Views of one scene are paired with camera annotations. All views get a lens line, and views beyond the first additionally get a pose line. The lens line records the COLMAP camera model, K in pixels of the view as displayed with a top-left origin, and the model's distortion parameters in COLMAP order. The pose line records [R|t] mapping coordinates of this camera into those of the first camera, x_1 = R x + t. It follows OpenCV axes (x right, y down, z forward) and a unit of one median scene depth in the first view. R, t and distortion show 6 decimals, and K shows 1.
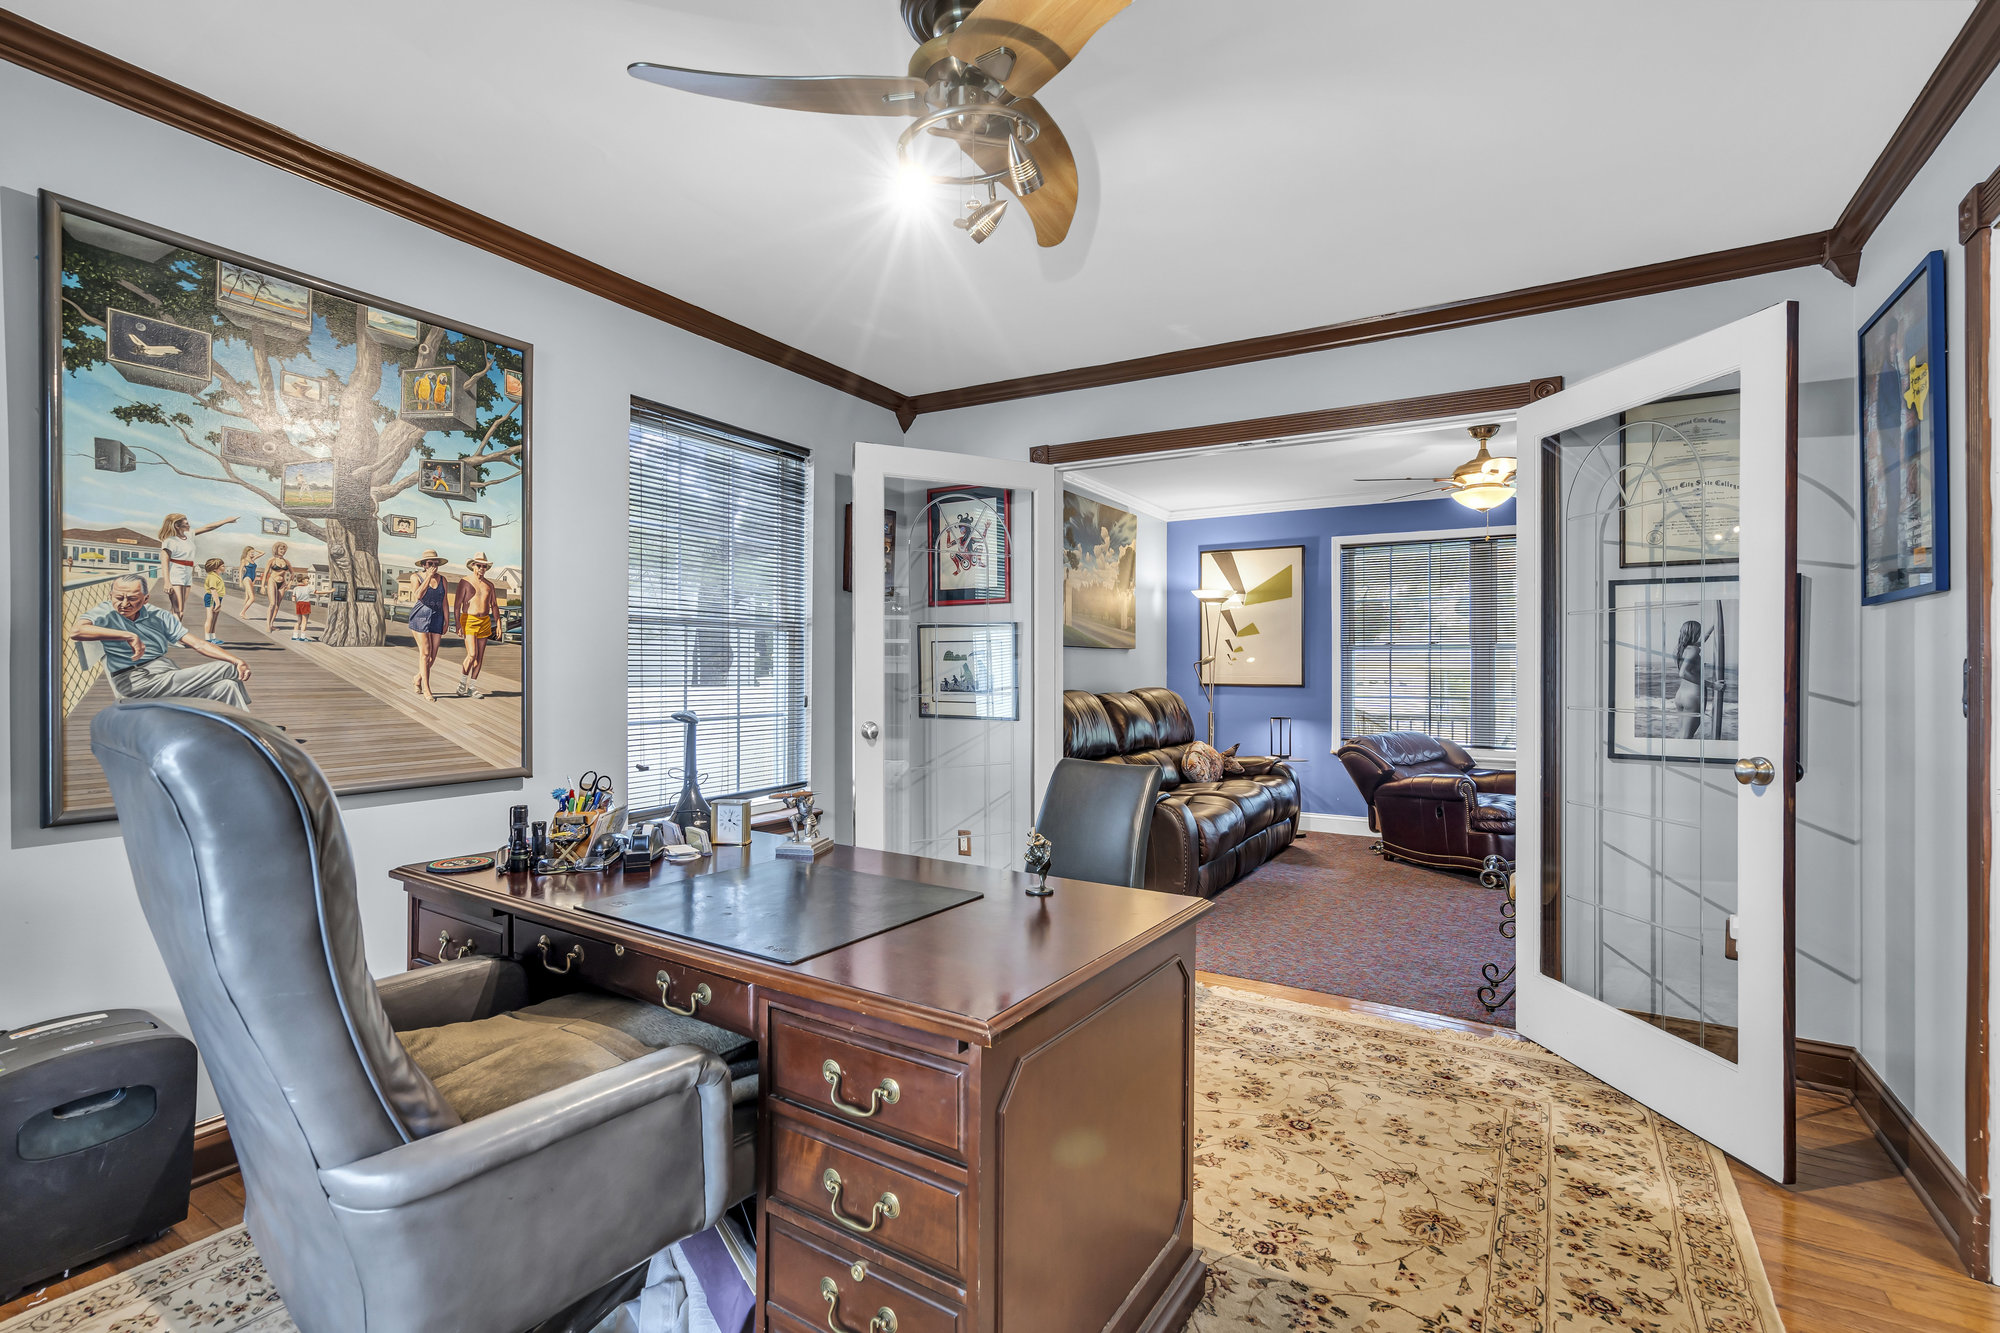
lens RADIAL K [[914.4, 0, 1000.0], [0, 914.4, 666.5], [0, 0, 1]] dist [-0.001277, 0.000044]
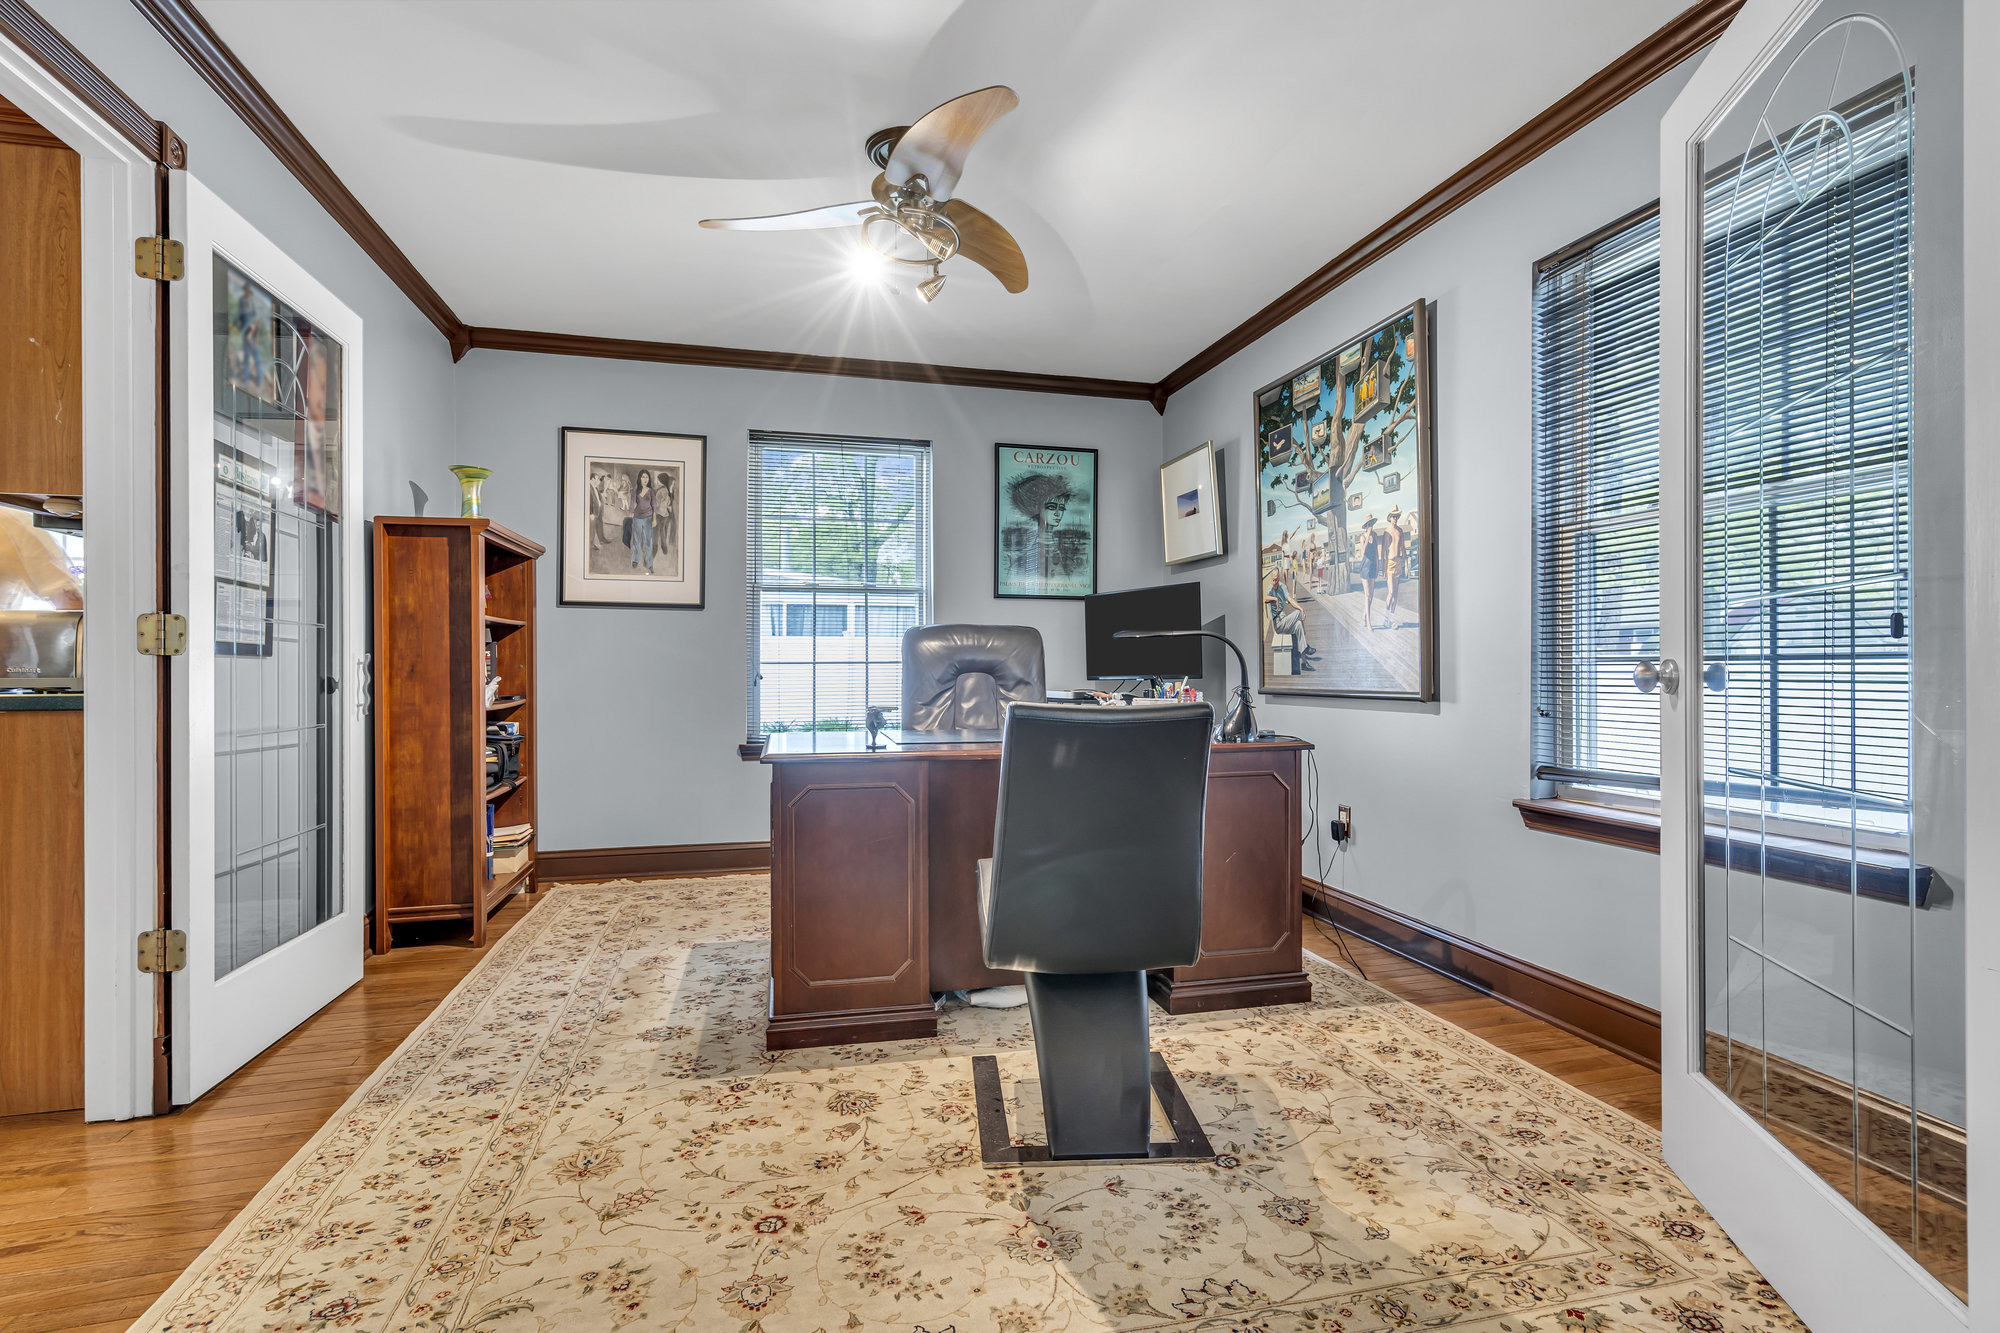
lens RADIAL K [[914.4, 0, 1000.0], [0, 914.4, 666.5], [0, 0, 1]] dist [-0.001277, 0.000044]
pose [[-0.690407, -0.001751, -0.723419, 0.698763], [0.002672, 0.999984, -0.004971, 0.096610], [0.723416, -0.005365, -0.690391, 1.593503]]
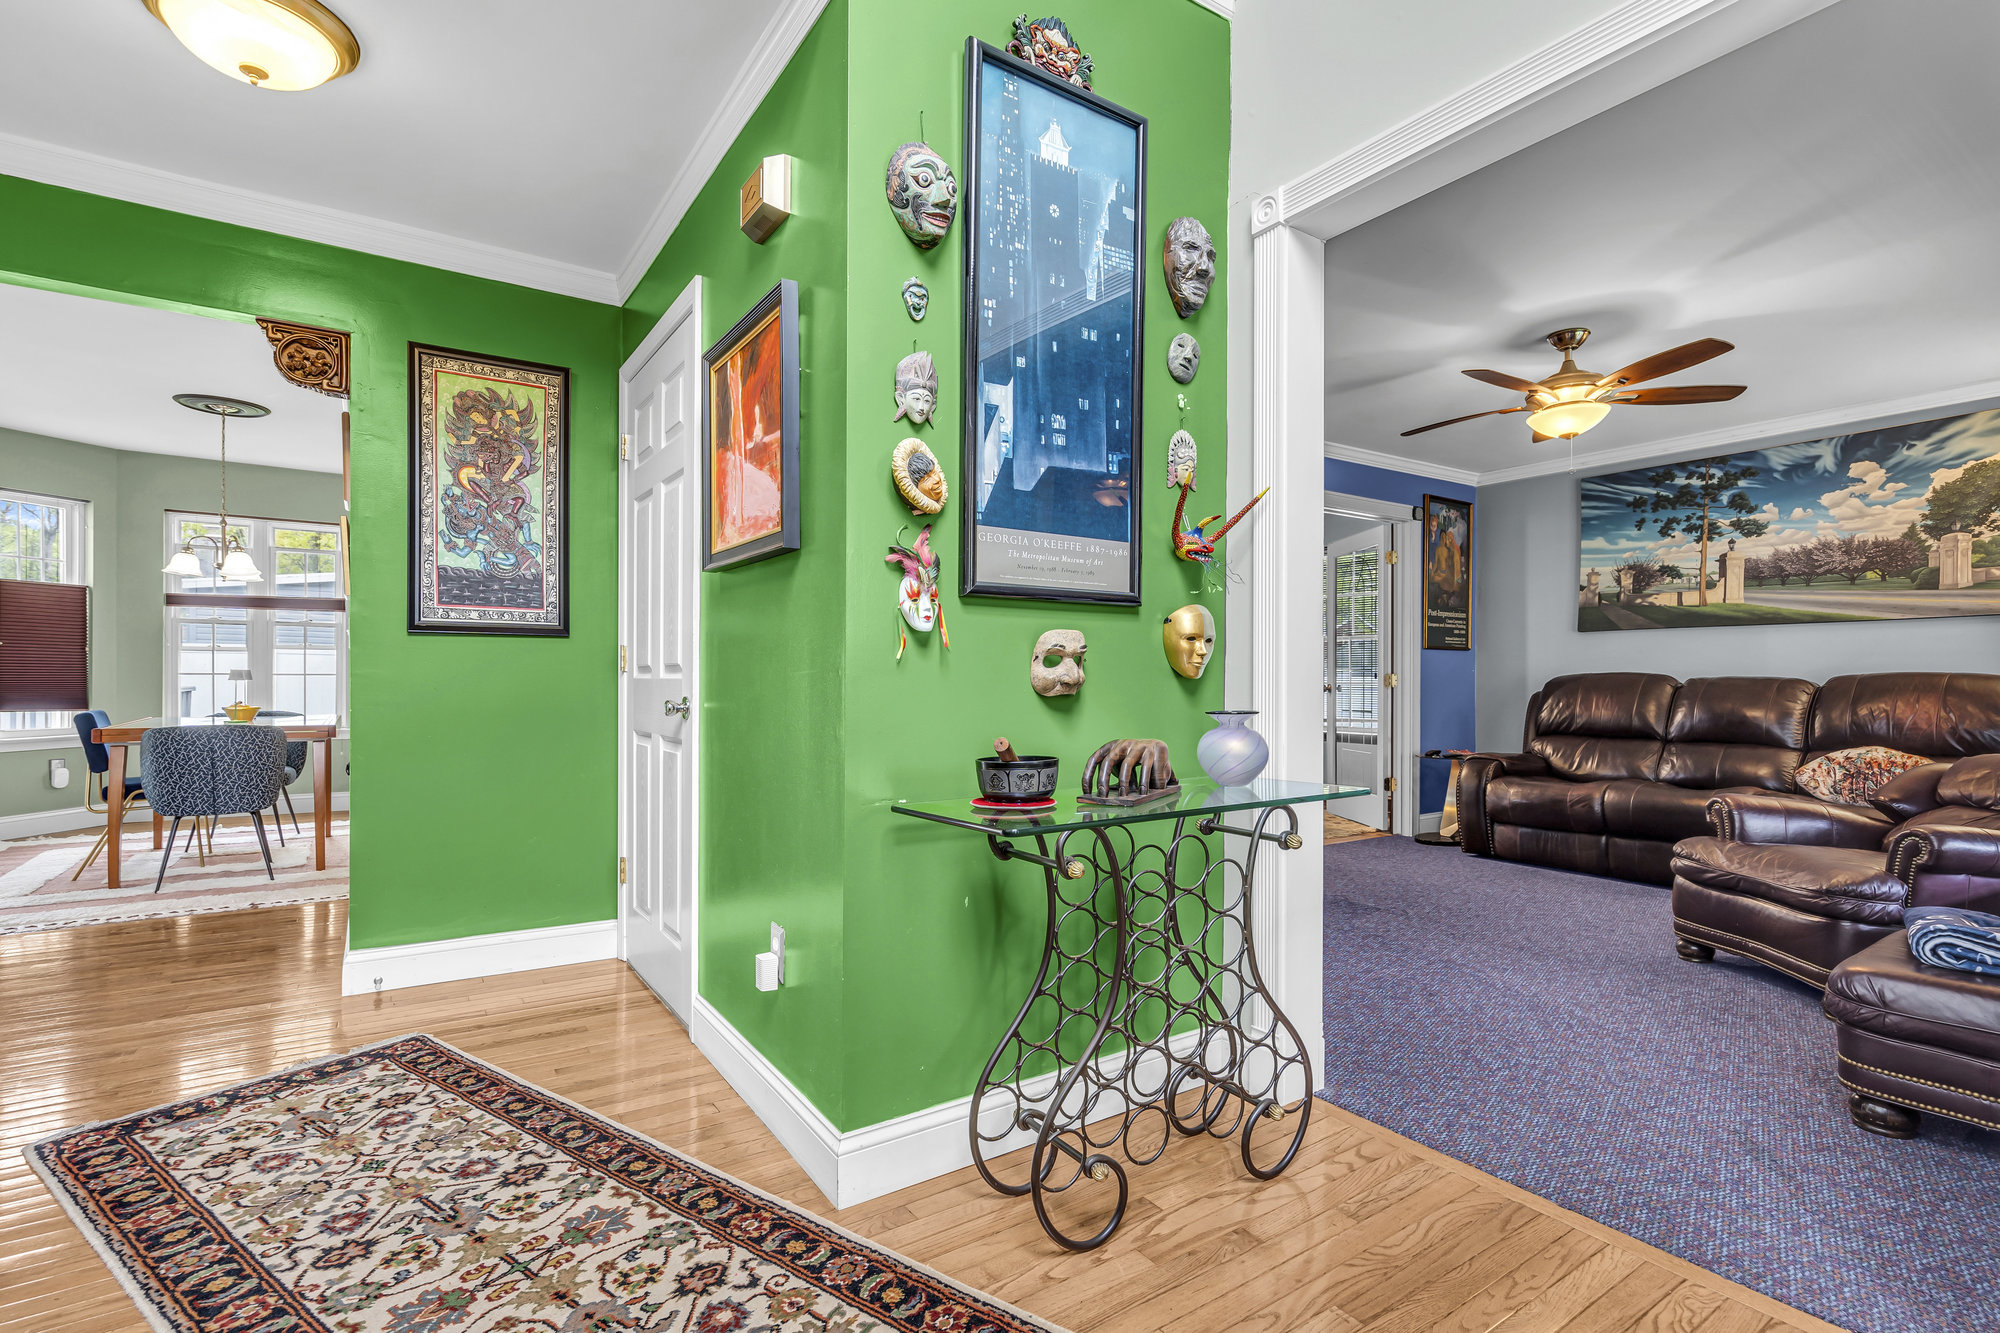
lens RADIAL K [[920.5, 0, 1000.7], [0, 920.5, 684.7], [0, 0, 1]] dist [-0.000490, 0.000104]
pose [[-0.408027, -0.003270, -0.912964, 2.962313], [-0.001630, 0.999995, -0.002853, 0.103522], [0.912969, 0.000324, -0.408030, 1.723353]]
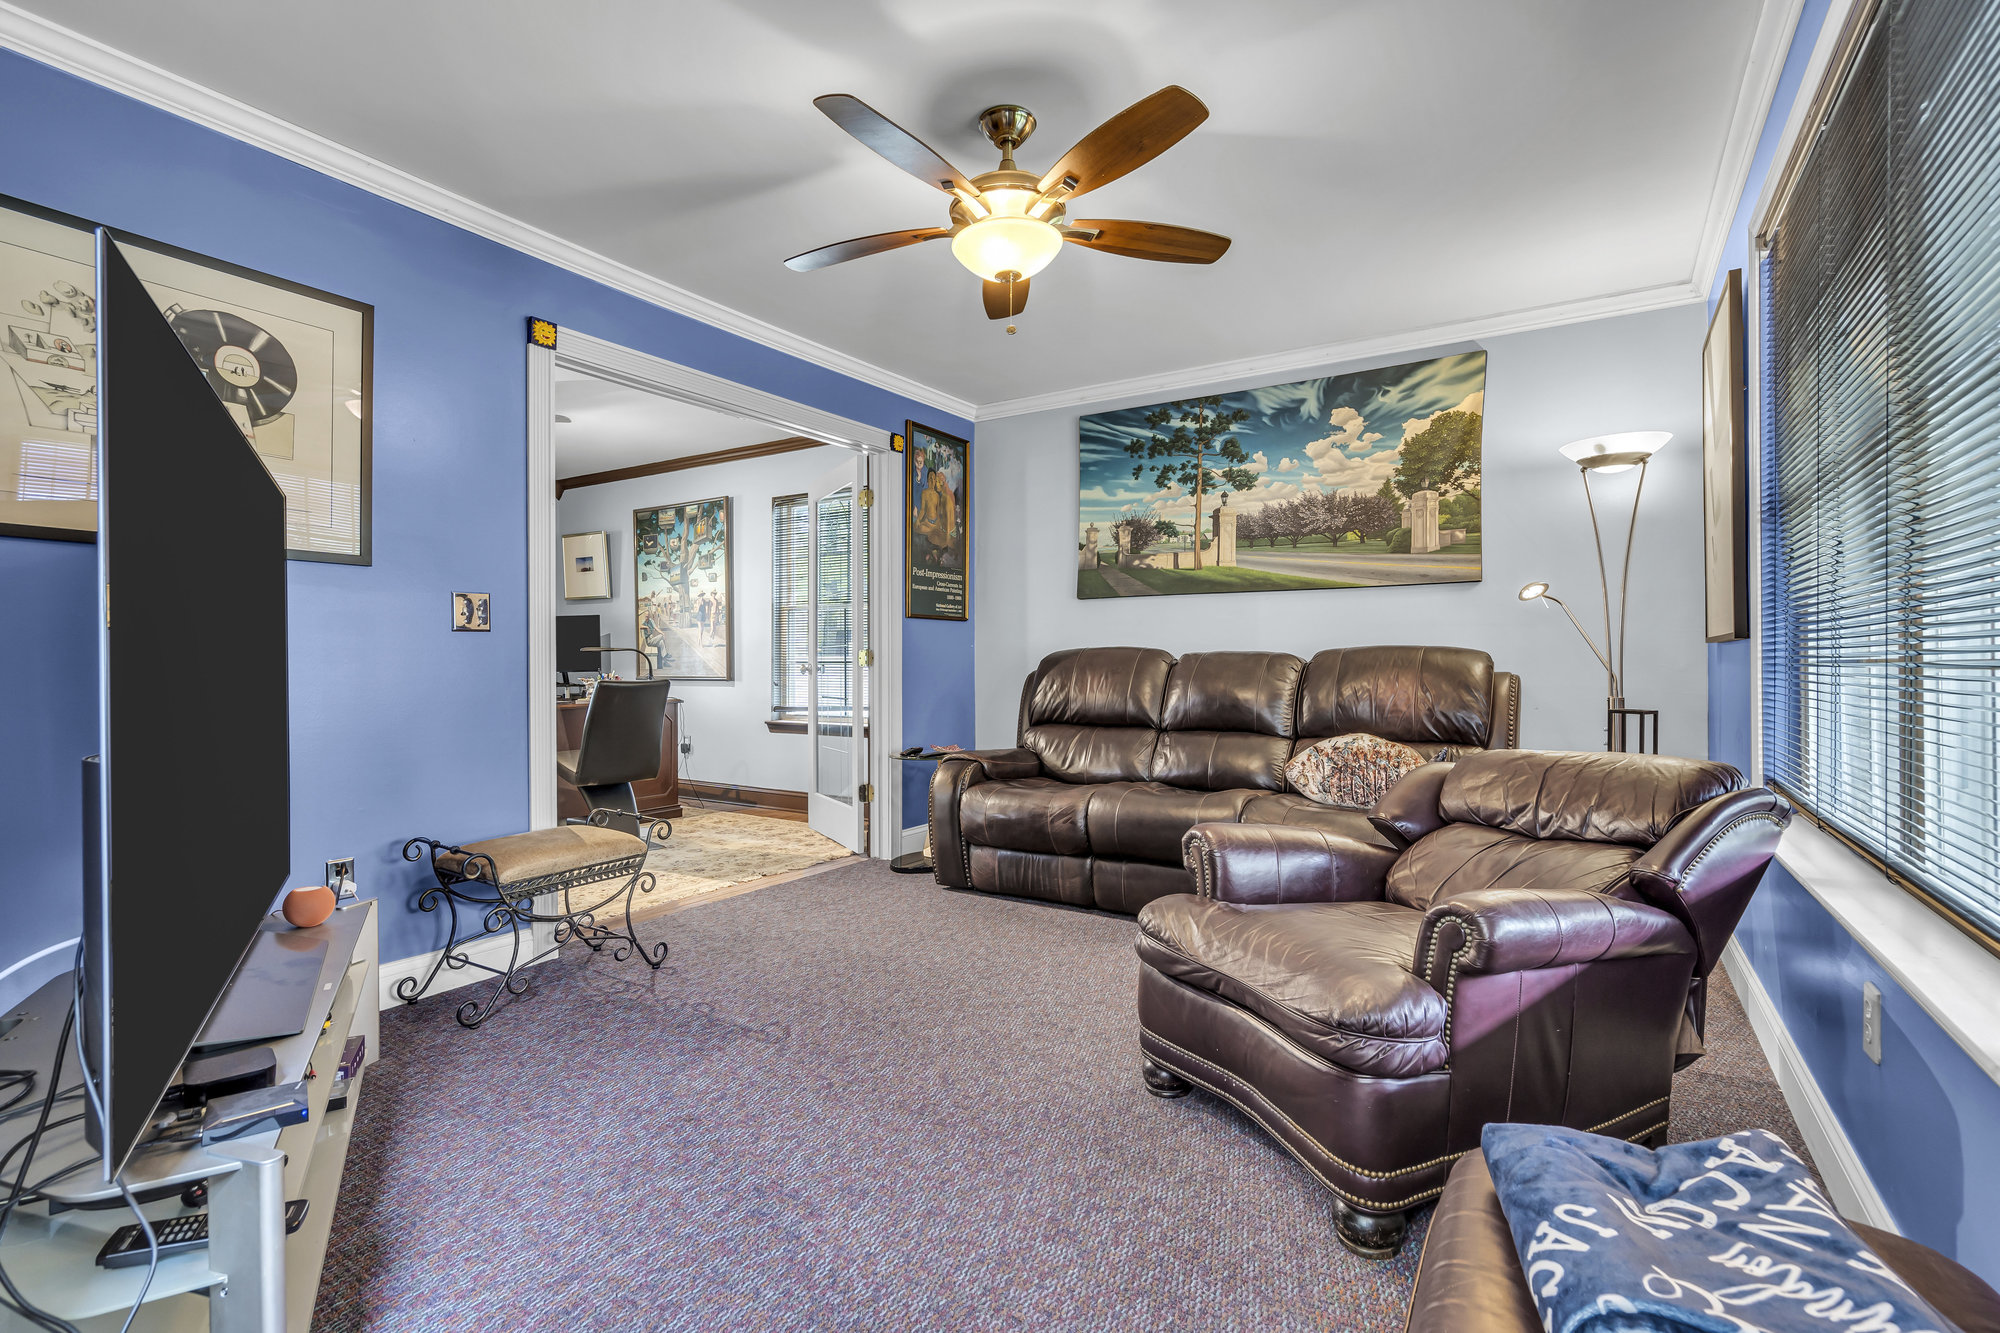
lens RADIAL K [[914.4, 0, 1000.0], [0, 914.4, 666.5], [0, 0, 1]] dist [-0.001277, 0.000044]
pose [[-0.003987, -0.000833, -0.999992, 2.108814], [0.005912, 0.999982, -0.000857, 0.104569], [0.999975, -0.005915, -0.003982, 1.969569]]
